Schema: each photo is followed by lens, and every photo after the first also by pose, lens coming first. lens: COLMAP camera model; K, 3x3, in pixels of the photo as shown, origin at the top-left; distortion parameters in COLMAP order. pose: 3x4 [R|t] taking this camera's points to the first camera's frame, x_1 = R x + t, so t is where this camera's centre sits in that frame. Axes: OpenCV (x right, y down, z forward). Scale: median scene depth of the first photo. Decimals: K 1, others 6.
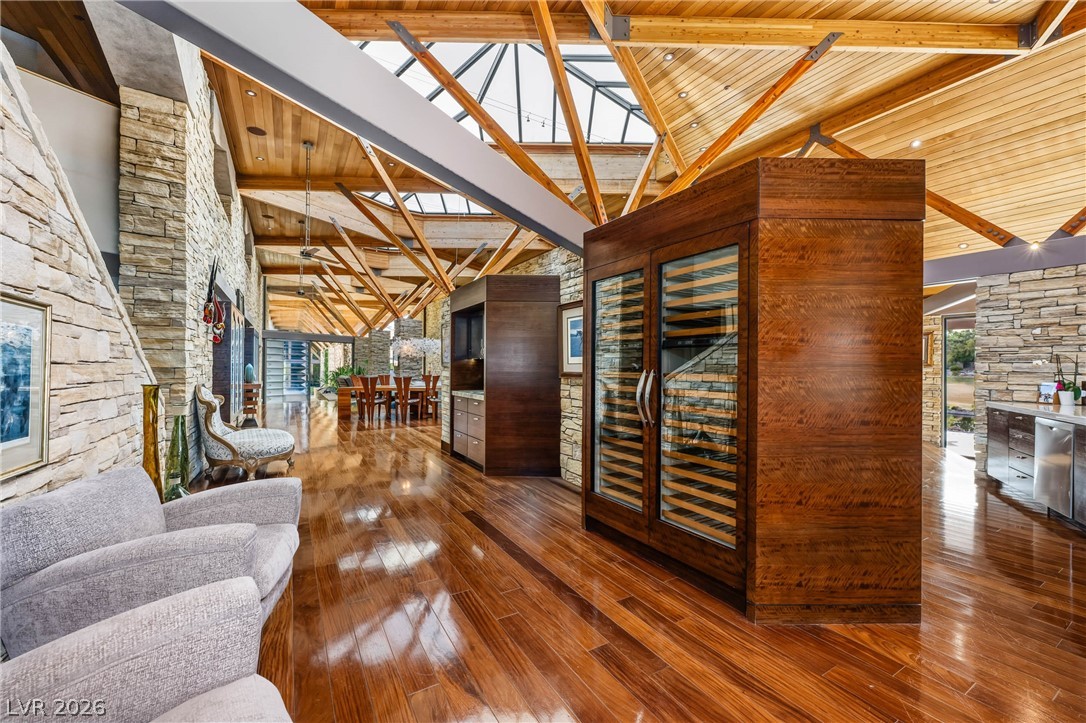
lens RADIAL K [[438.4, 0, 541.8], [0, 438.4, 359.7], [0, 0, 1]] dist [0.001490, 0.000493]
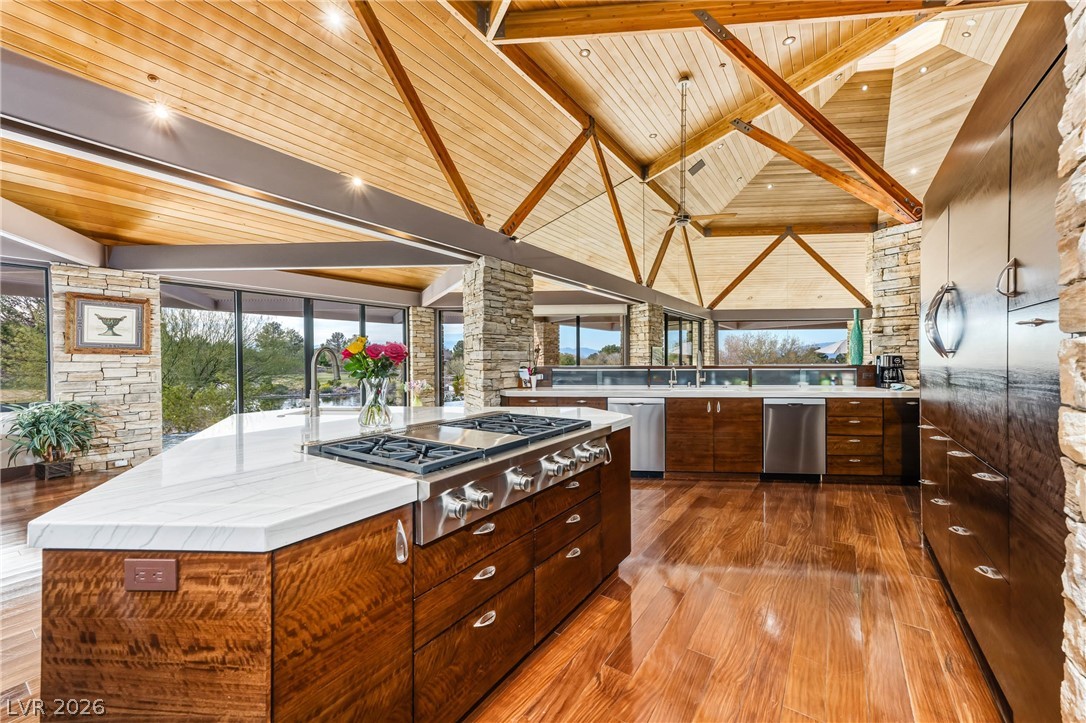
lens RADIAL K [[438.4, 0, 531.4], [0, 438.4, 363.5], [0, 0, 1]] dist [0.001490, 0.000493]
pose [[-0.414246, -0.021250, 0.909917, 0.148235], [-0.012078, 0.999768, 0.017849, 0.018014], [-0.910085, -0.003596, -0.414406, 1.390364]]
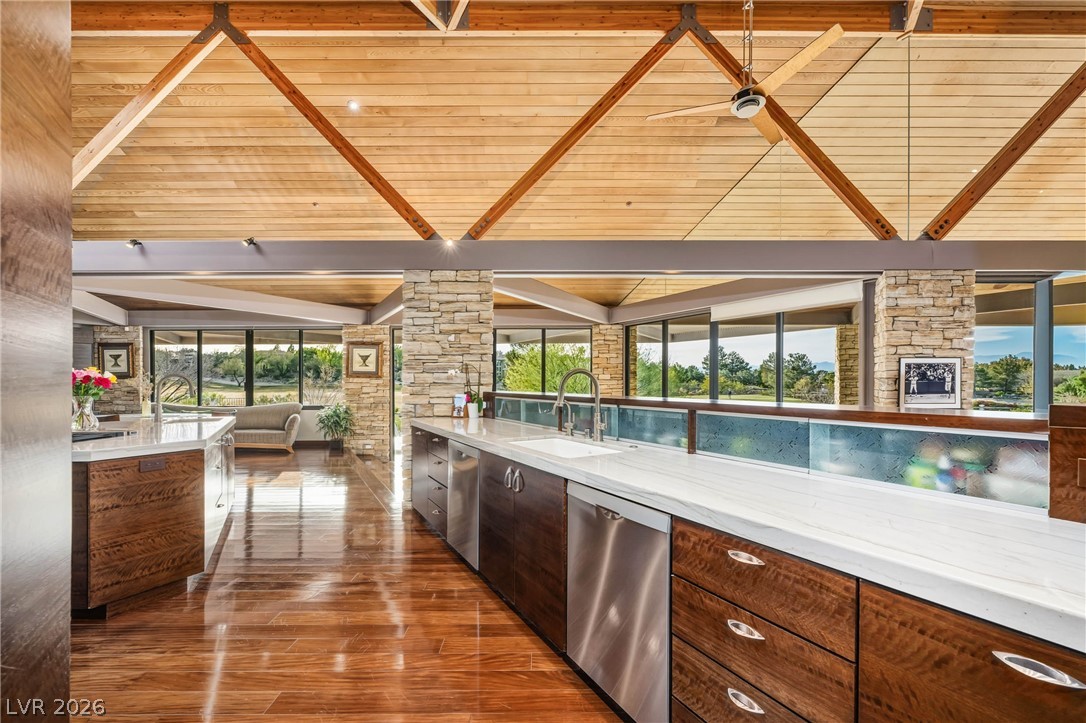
lens RADIAL K [[438.4, 0, 541.2], [0, 438.4, 381.7], [0, 0, 1]] dist [0.001490, 0.000493]
pose [[0.514084, -0.014303, 0.857620, 0.442316], [-0.002287, 0.999835, 0.018045, 0.008742], [-0.857737, -0.011238, 0.513967, 0.374145]]
